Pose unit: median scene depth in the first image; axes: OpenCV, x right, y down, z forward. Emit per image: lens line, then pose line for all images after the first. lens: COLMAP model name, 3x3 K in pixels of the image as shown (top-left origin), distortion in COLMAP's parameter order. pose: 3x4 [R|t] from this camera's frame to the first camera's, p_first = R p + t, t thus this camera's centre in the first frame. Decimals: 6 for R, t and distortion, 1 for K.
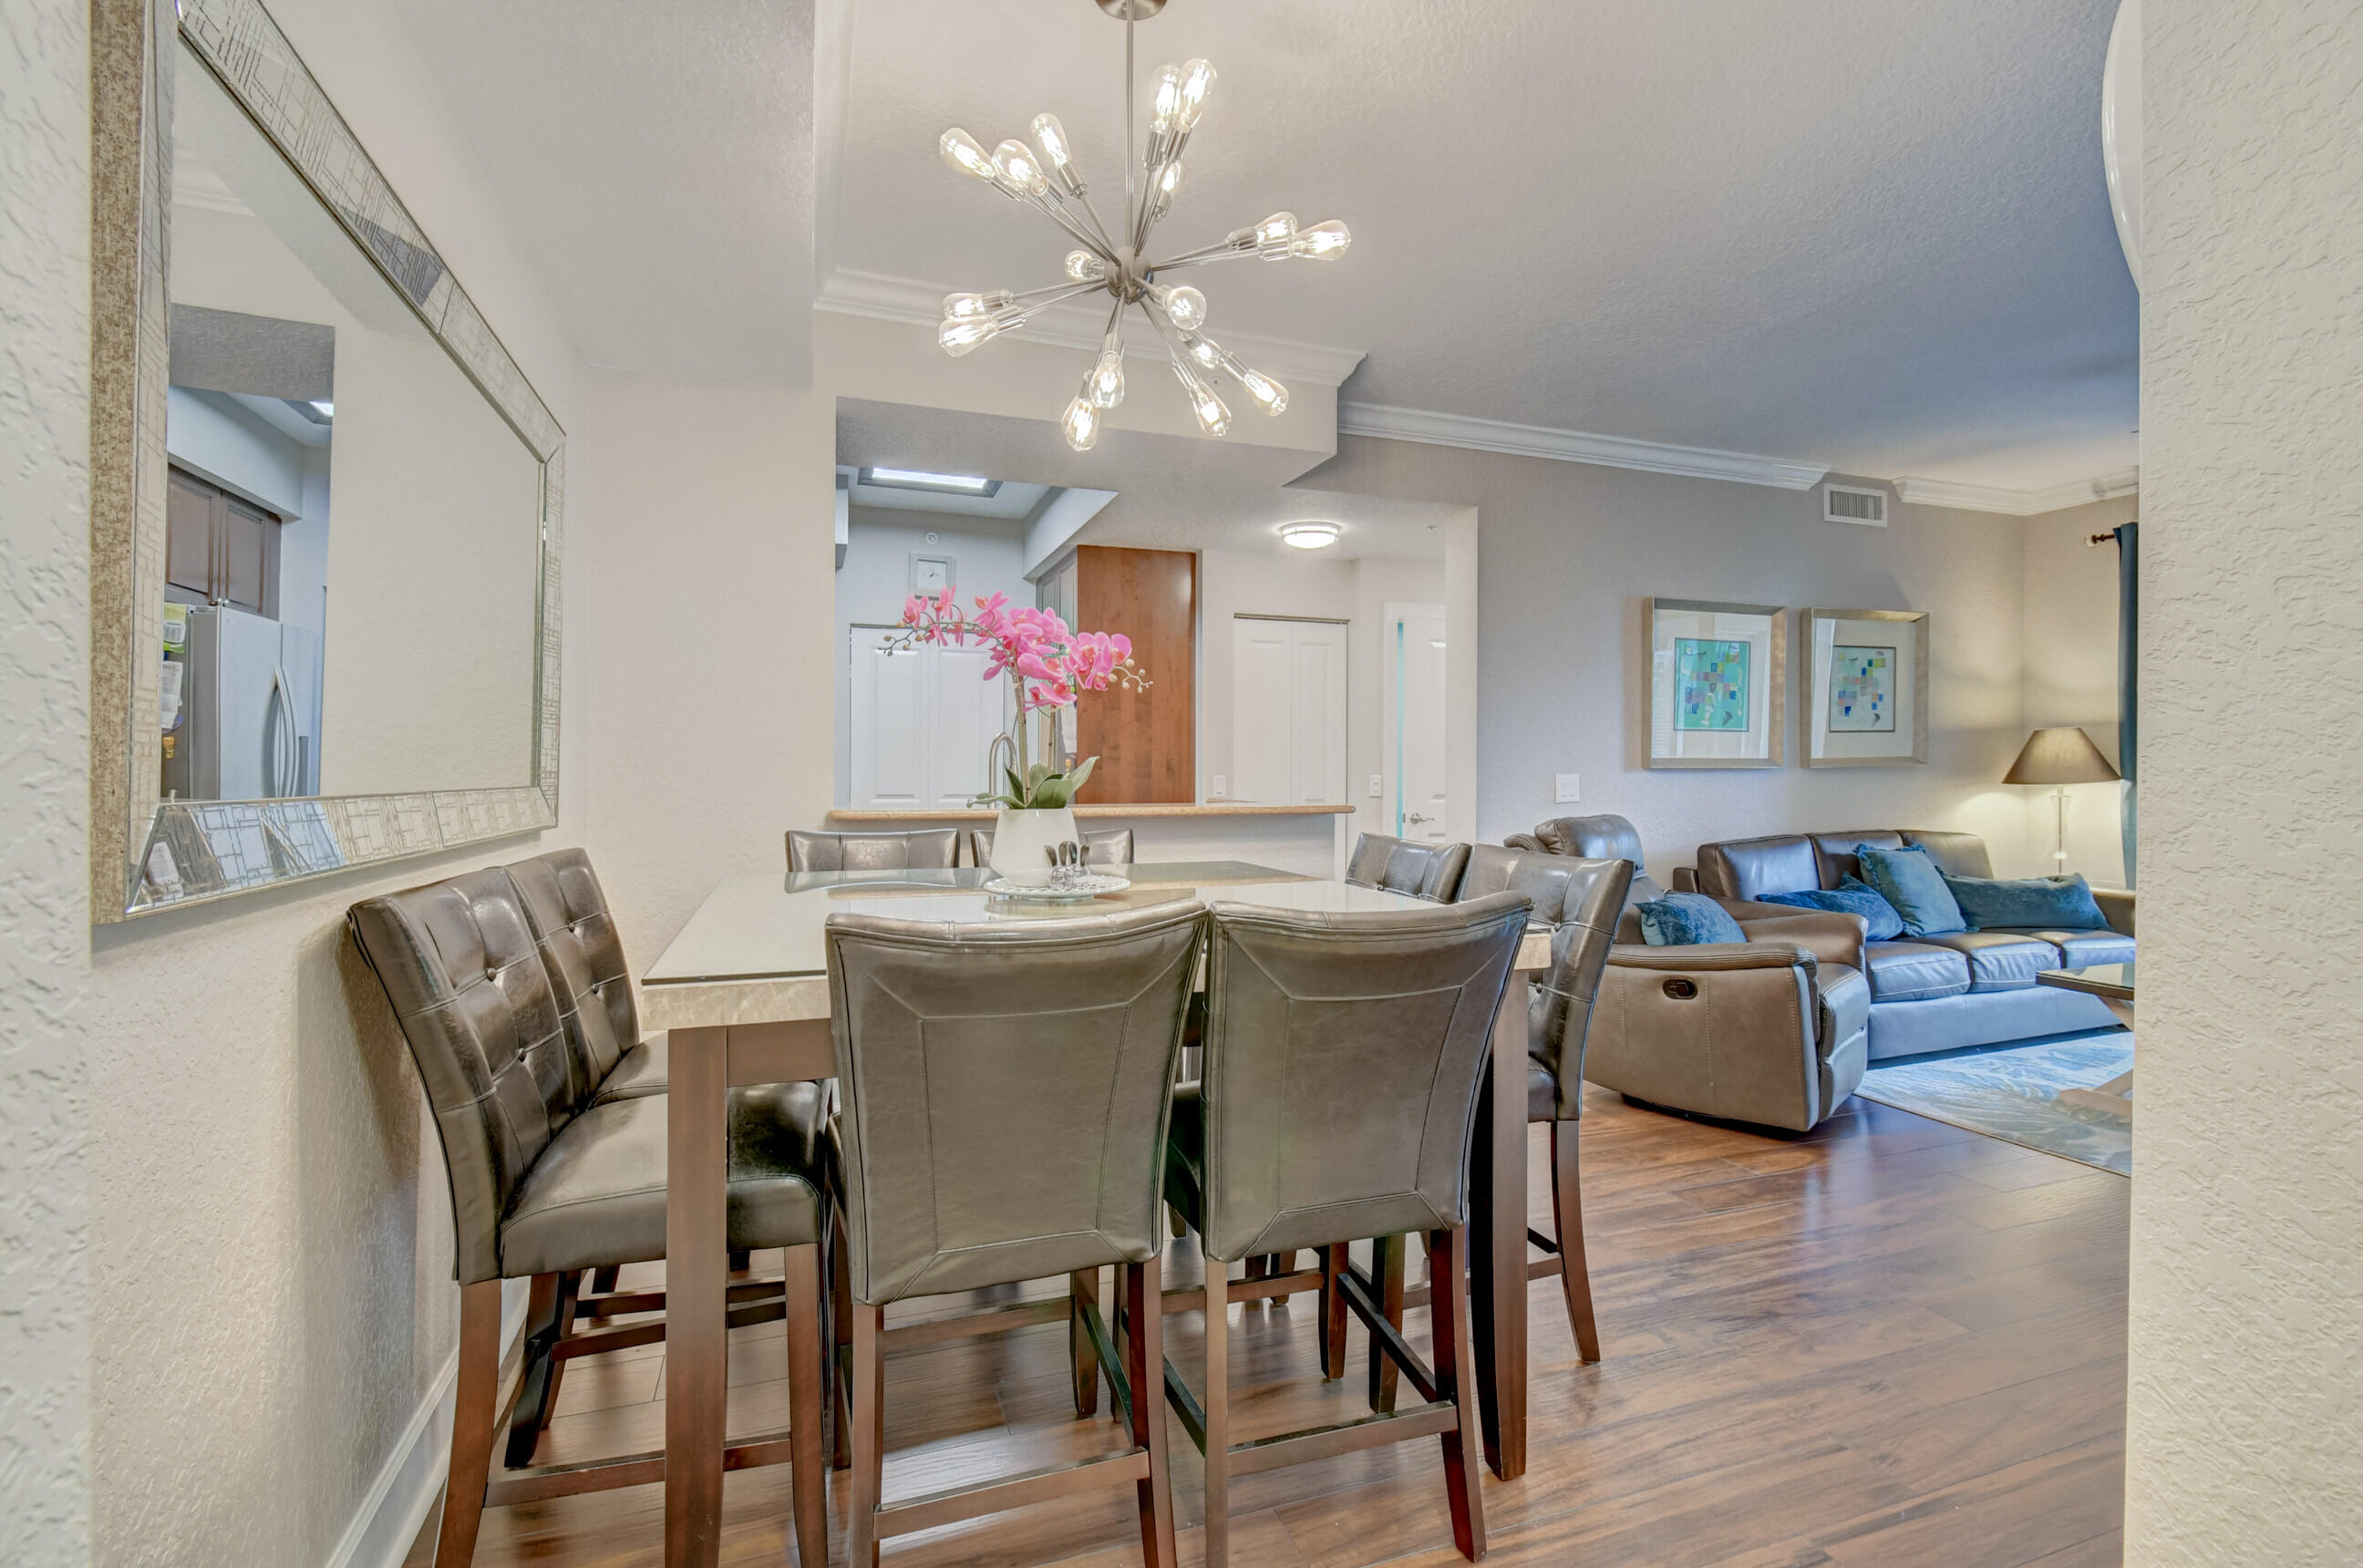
lens RADIAL K [[1043.2, 0, 1169.5], [0, 1043.2, 777.8], [0, 0, 1]] dist [0.019276, -0.014033]
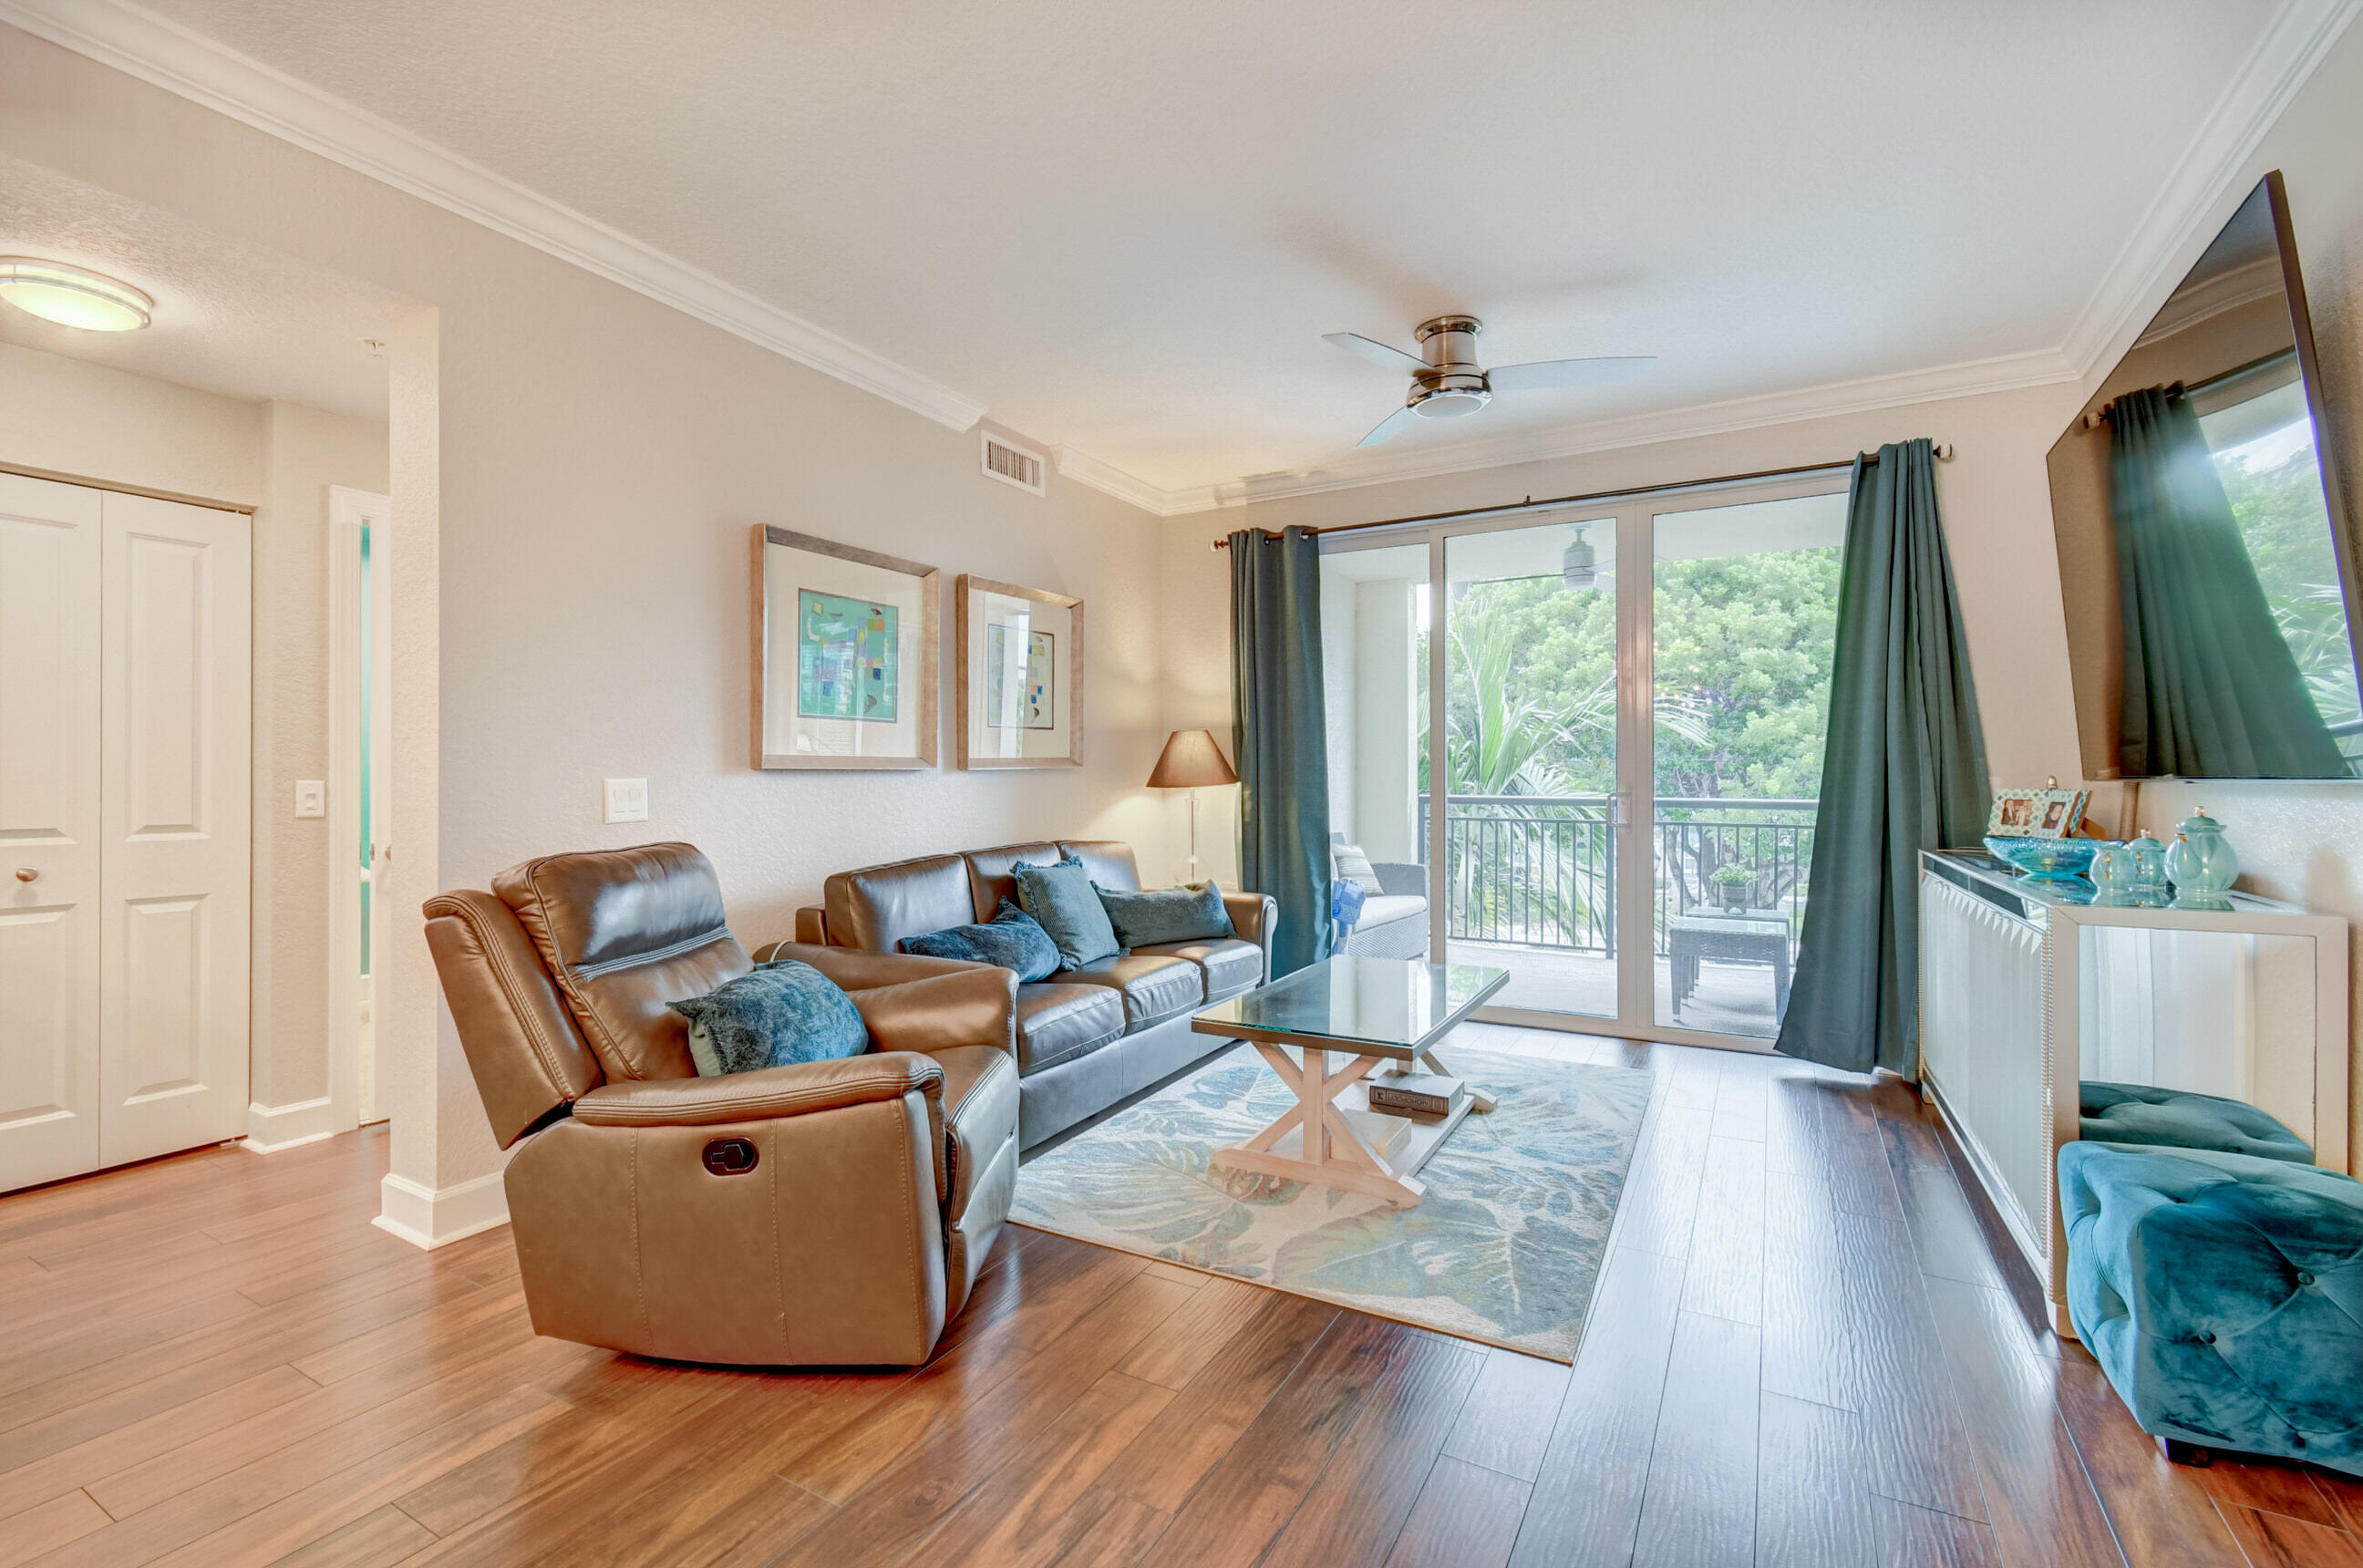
lens RADIAL K [[1045.3, 0, 1151.0], [0, 1045.3, 777.8], [0, 0, 1]] dist [0.027701, 0.000013]
pose [[0.771323, -0.001997, 0.636440, 0.223493], [0.005814, 0.999975, -0.003908, 0.000939], [-0.636417, 0.006715, 0.771316, 0.309419]]
